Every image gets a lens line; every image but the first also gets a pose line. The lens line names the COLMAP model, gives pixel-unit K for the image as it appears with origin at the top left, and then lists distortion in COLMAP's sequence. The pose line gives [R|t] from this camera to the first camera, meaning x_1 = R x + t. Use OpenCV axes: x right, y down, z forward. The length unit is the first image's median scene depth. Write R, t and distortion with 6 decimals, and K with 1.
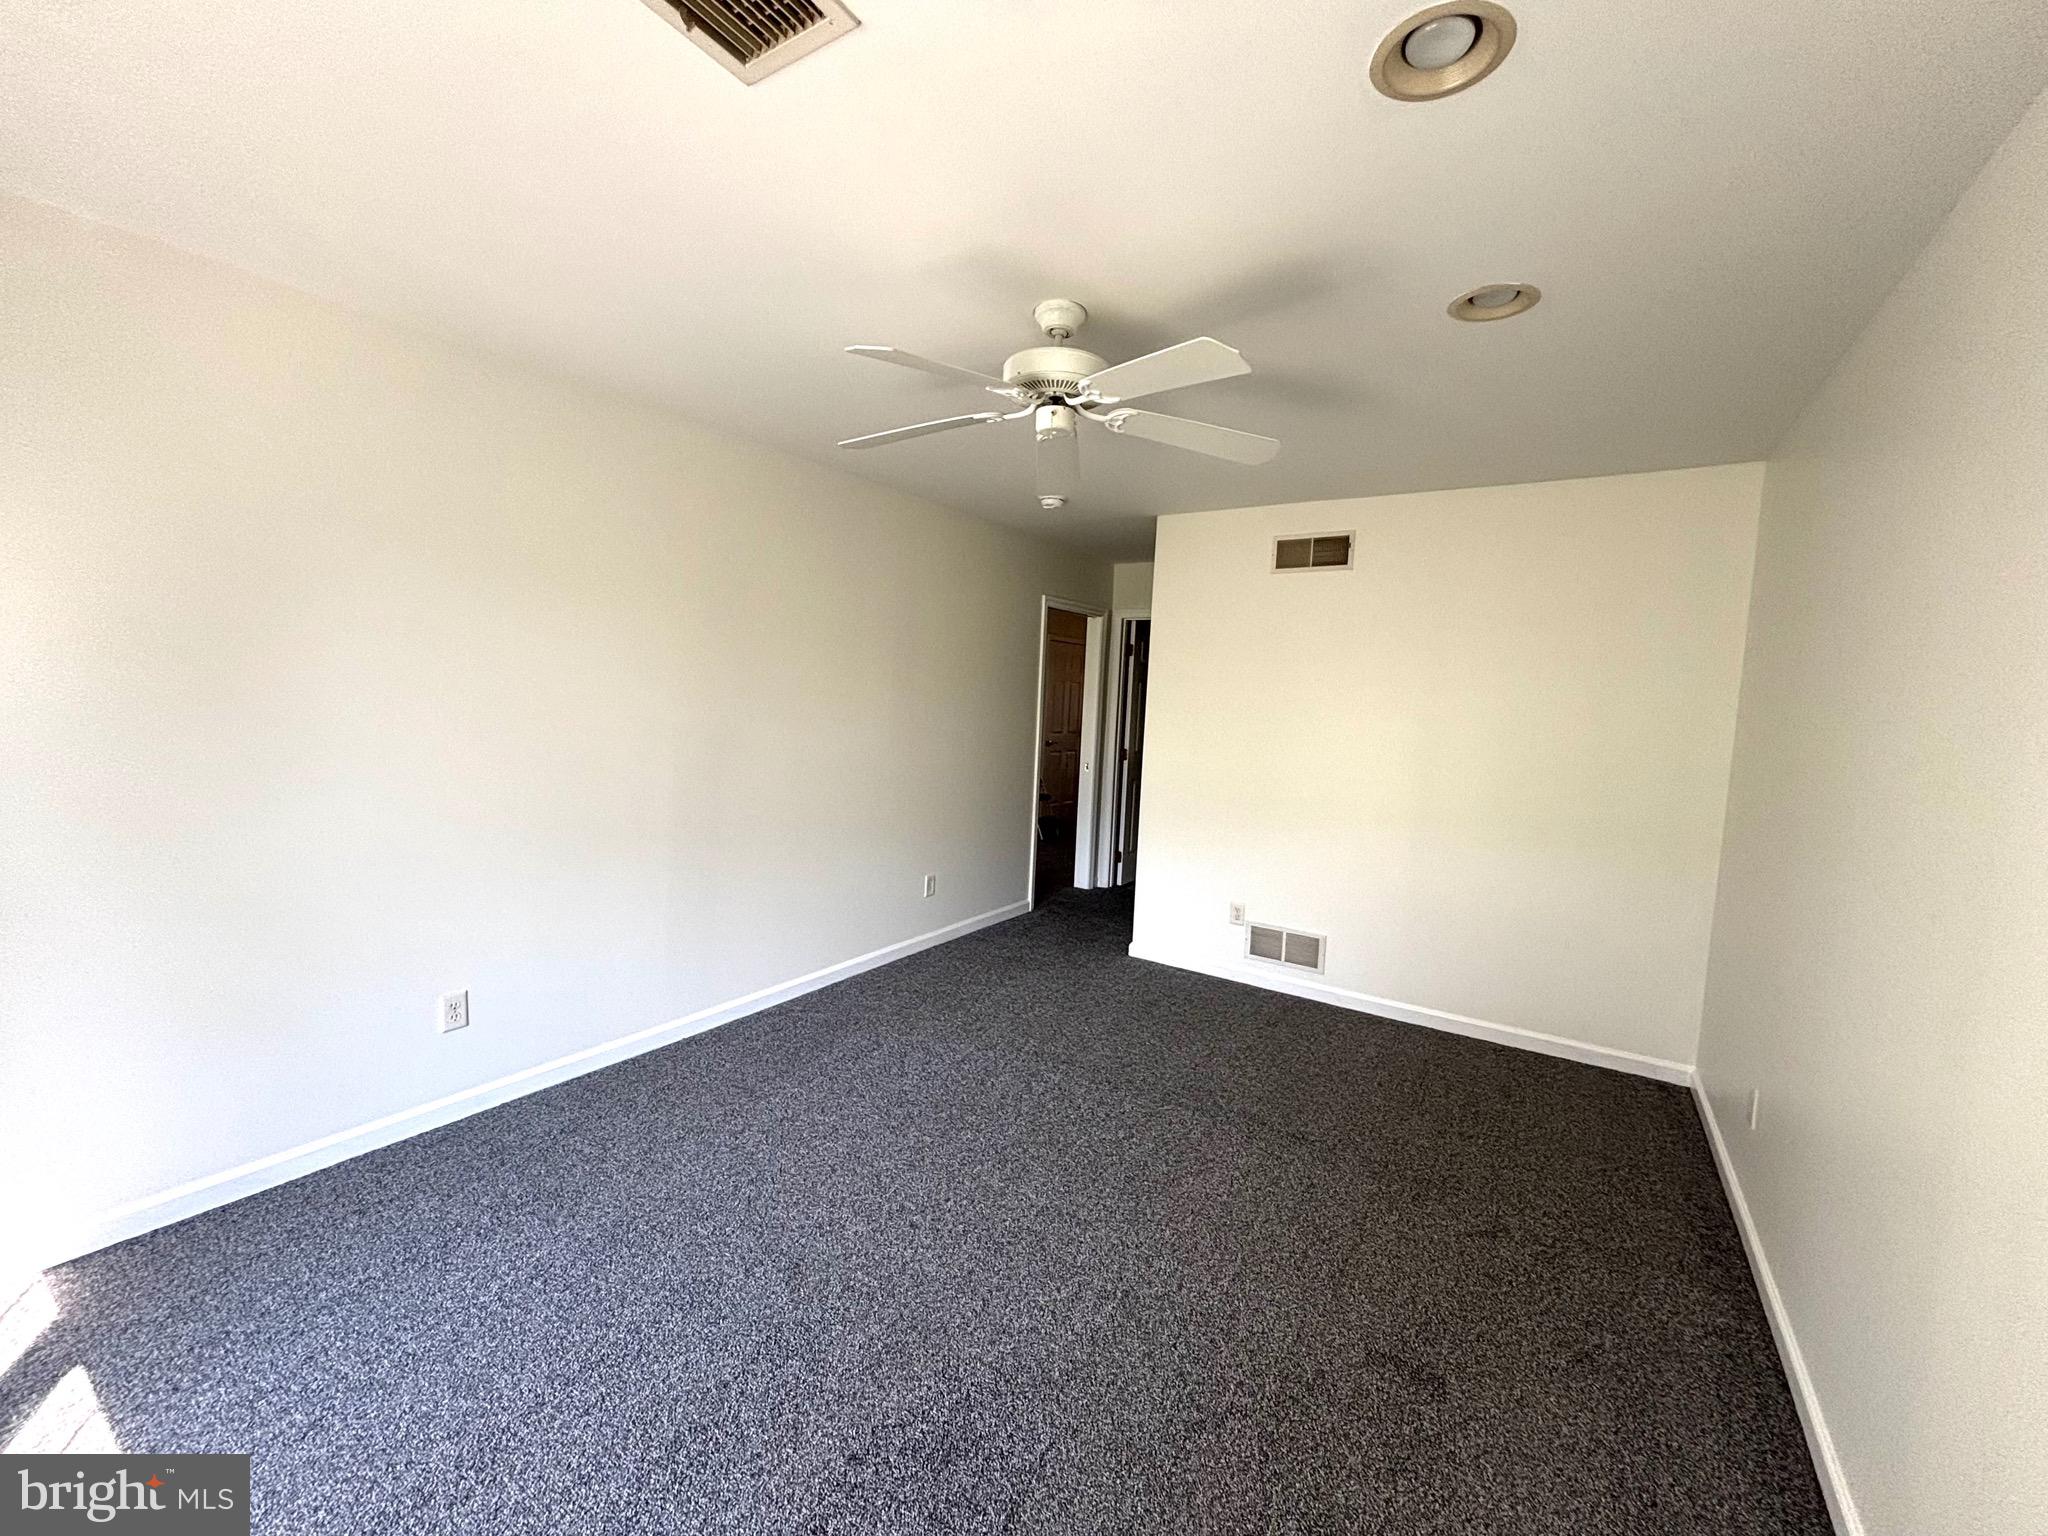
lens RADIAL K [[805.2, 0, 964.5], [0, 805.2, 772.4], [0, 0, 1]] dist [-0.045283, 0.000037]
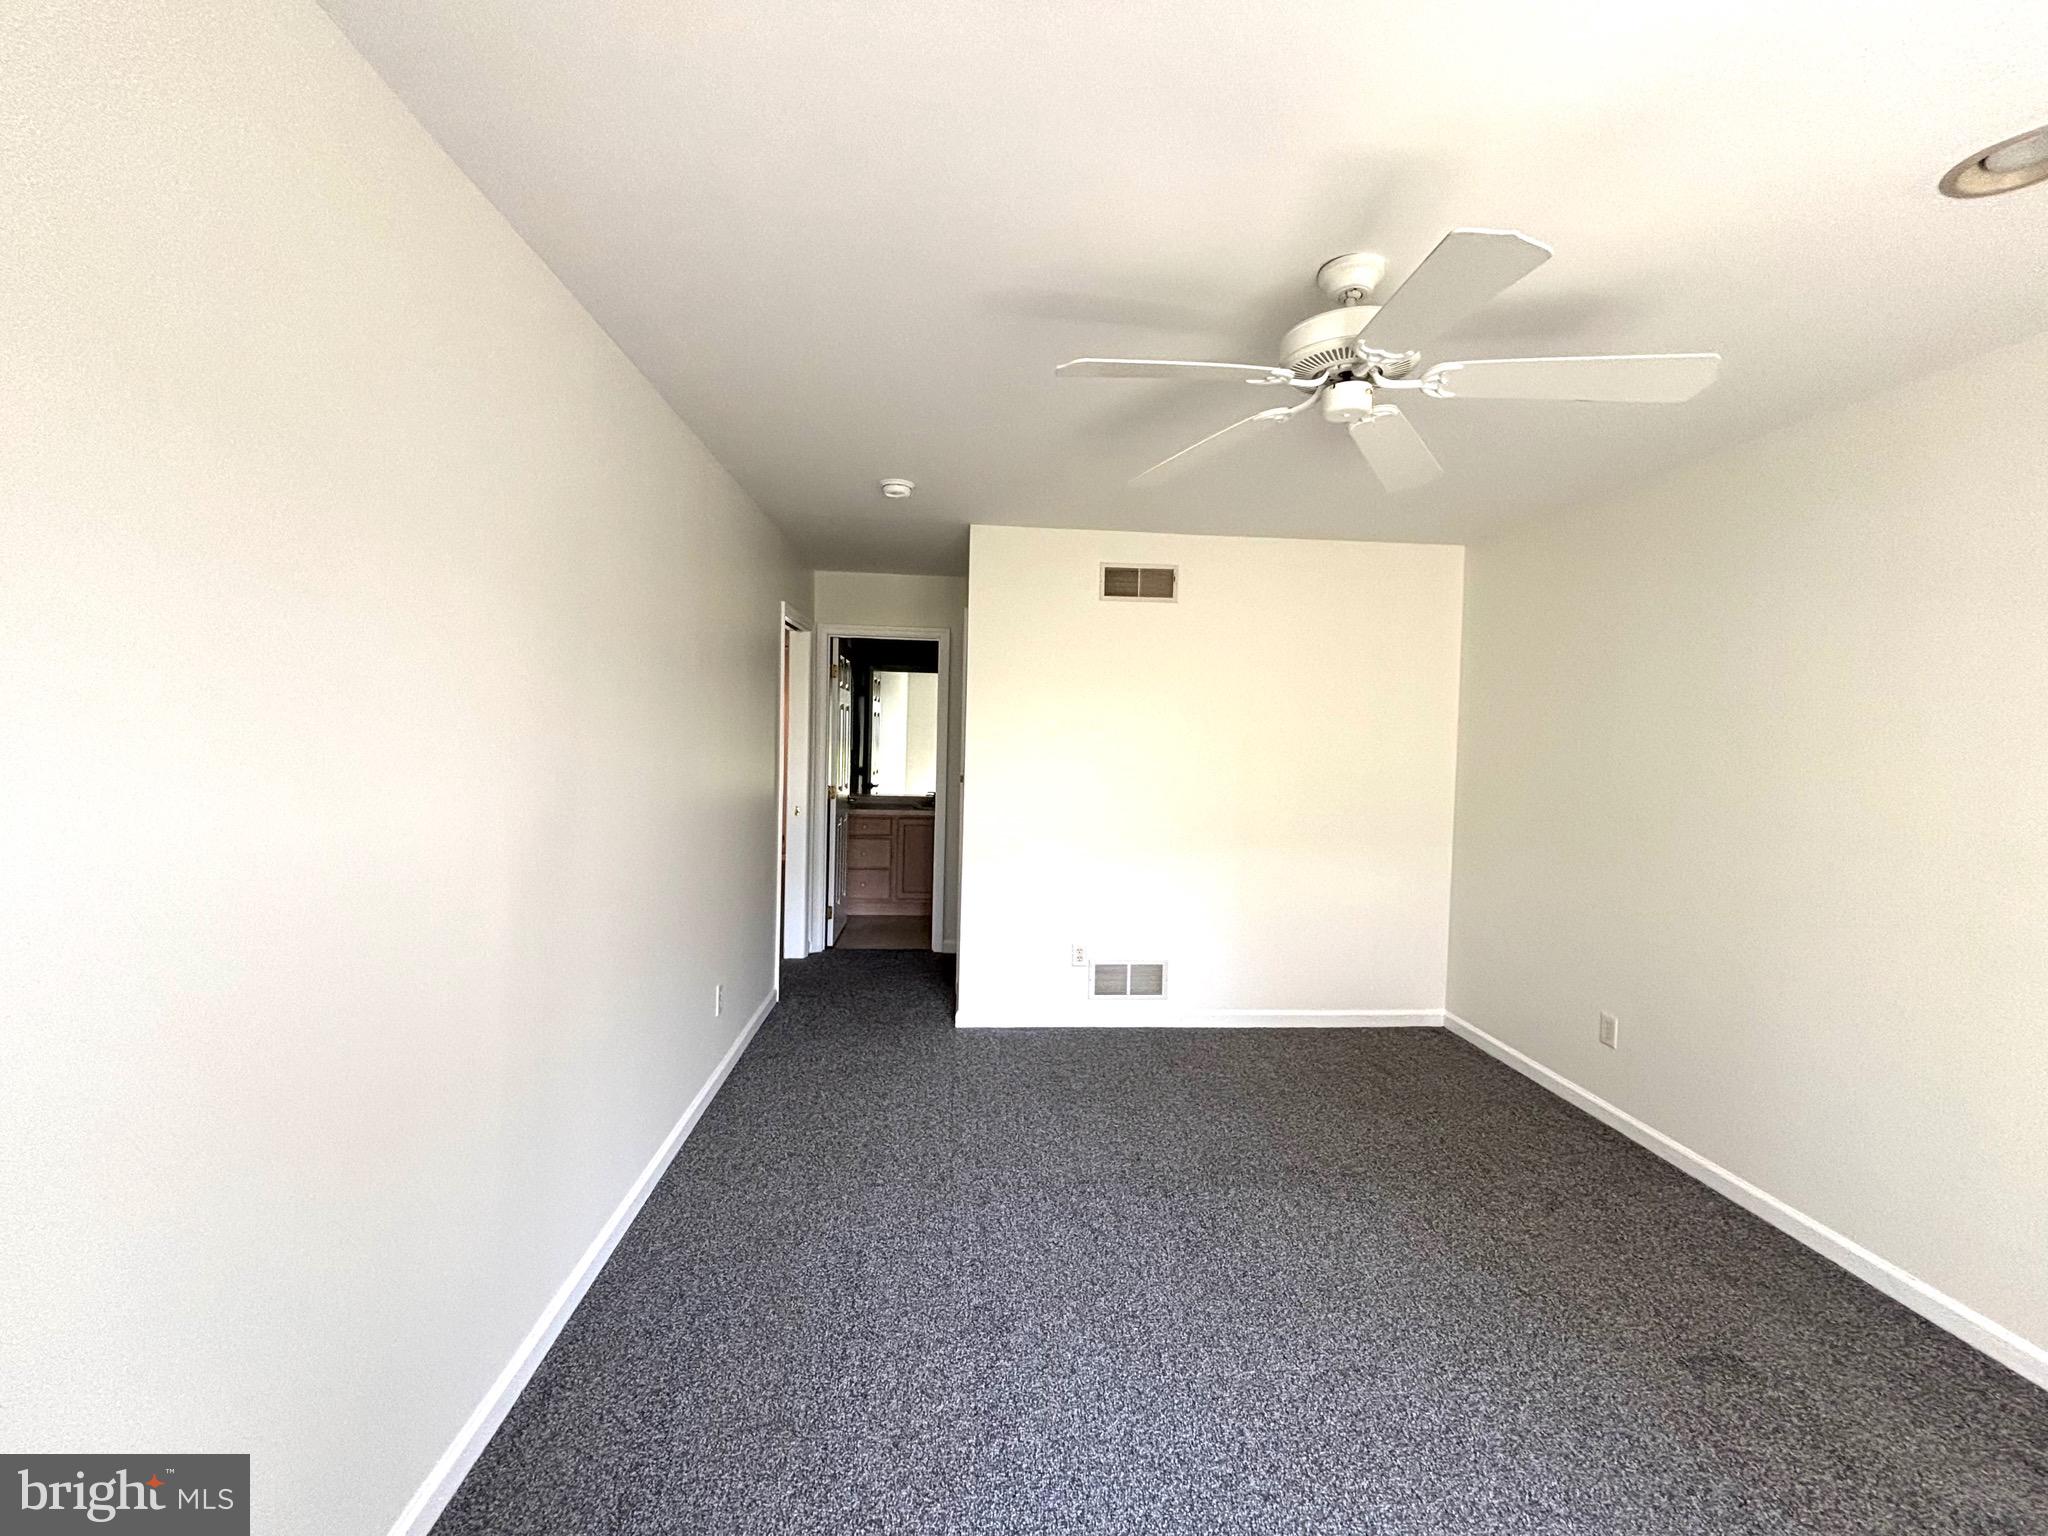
lens RADIAL K [[830.3, 0, 1025.0], [0, 830.3, 763.7], [0, 0, 1]] dist [0.003497, -0.000822]
pose [[0.751388, -0.044585, 0.658352, -0.360308], [0.070171, 0.997456, -0.012538, -0.043105], [-0.656119, 0.055618, 0.752606, 0.305474]]
